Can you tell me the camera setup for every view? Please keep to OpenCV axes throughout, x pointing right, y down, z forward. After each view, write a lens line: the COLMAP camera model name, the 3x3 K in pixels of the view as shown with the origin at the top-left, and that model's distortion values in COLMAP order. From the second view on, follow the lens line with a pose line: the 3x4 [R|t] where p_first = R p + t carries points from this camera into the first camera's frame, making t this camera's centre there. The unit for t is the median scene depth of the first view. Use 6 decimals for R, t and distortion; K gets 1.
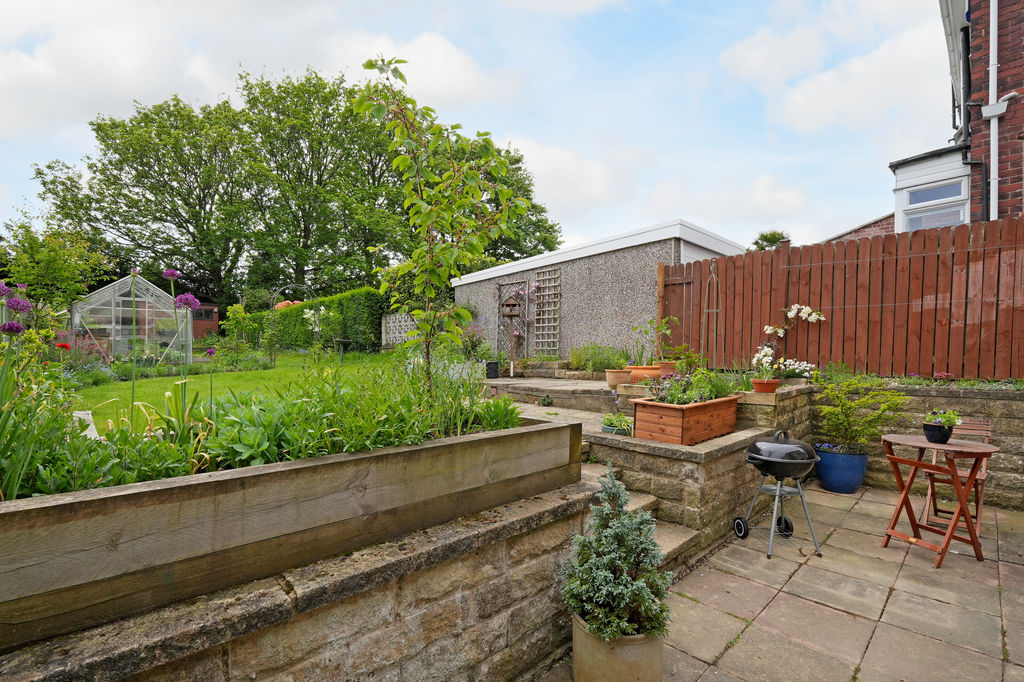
lens RADIAL K [[439.4, 0, 509.3], [0, 439.4, 352.2], [0, 0, 1]] dist [-0.002802, -0.000336]
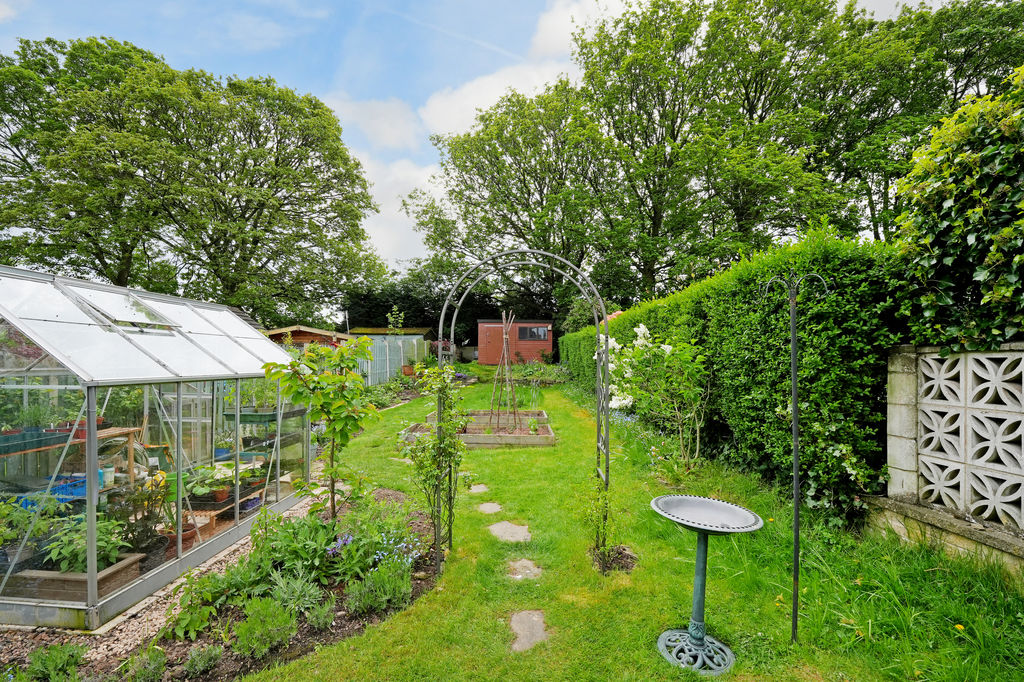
lens RADIAL K [[439.4, 0, 509.3], [0, 439.4, 352.2], [0, 0, 1]] dist [-0.002802, -0.000336]
pose [[0.708868, -0.003090, -0.705334, -0.171709], [-0.006222, 0.999924, -0.010634, -0.052068], [0.705313, 0.011927, 0.708795, 0.452954]]
